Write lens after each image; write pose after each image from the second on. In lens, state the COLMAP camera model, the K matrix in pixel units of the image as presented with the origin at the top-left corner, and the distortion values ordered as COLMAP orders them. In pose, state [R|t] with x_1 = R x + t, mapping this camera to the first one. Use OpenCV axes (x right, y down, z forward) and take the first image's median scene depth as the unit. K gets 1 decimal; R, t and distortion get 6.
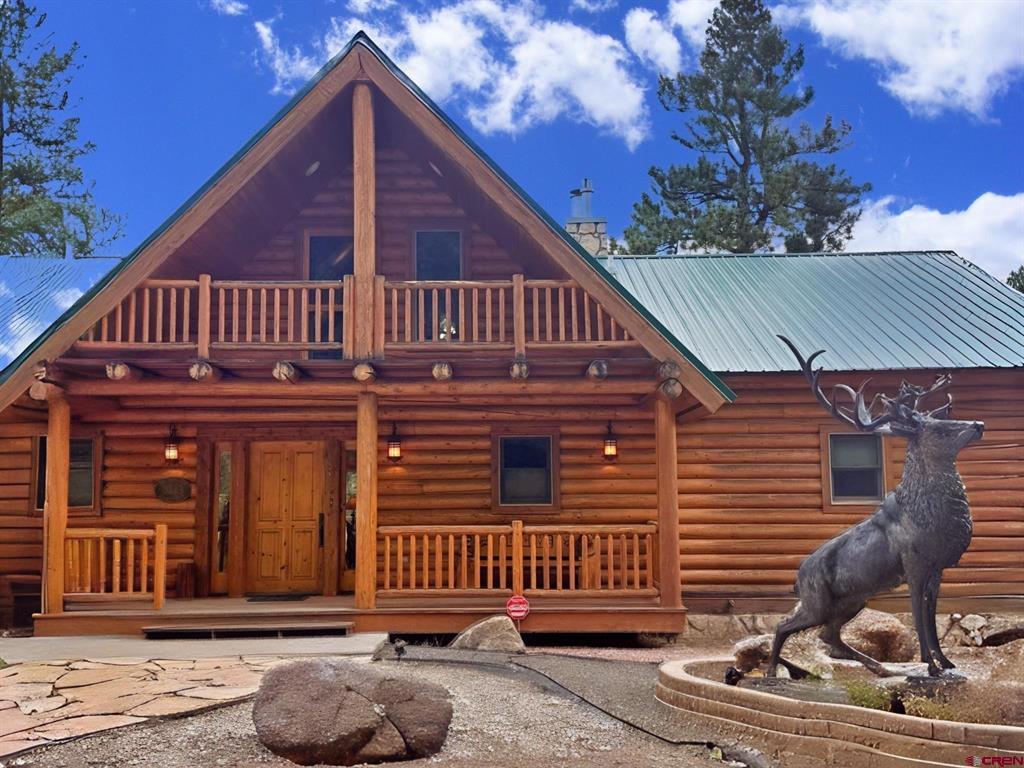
lens RADIAL K [[1106.1, 0, 512.0], [0, 1106.1, 384.0], [0, 0, 1]] dist [0.140663, -0.317298]
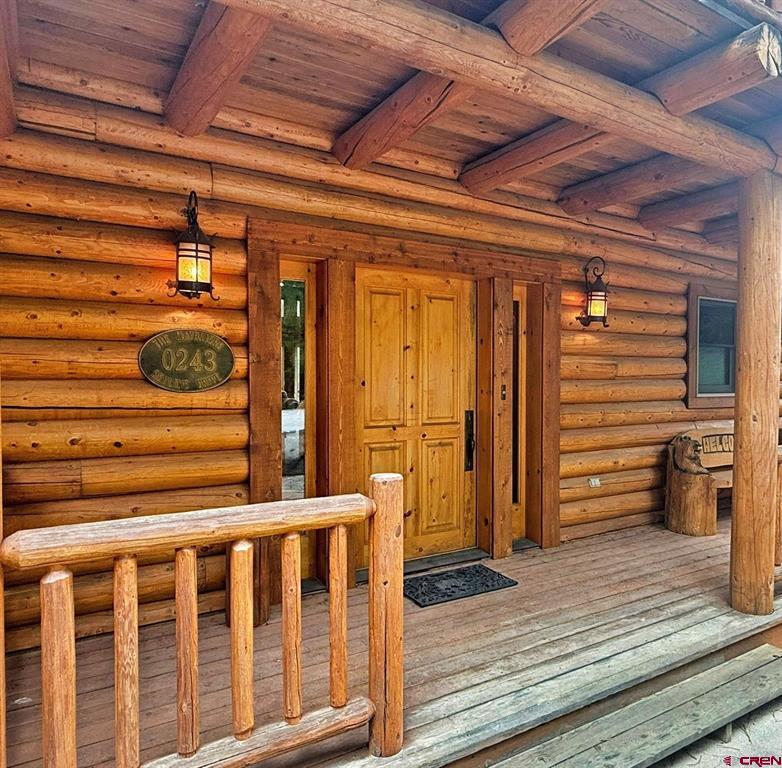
lens RADIAL K [[569.5, 0, 391.0], [0, 569.5, 384.0], [0, 0, 1]] dist [-0.002912, -0.000772]
pose [[0.819519, 0.001529, 0.573050, -0.389648], [-0.078907, 0.990772, 0.110202, 0.079987], [-0.567593, -0.135530, 0.812077, 0.846754]]
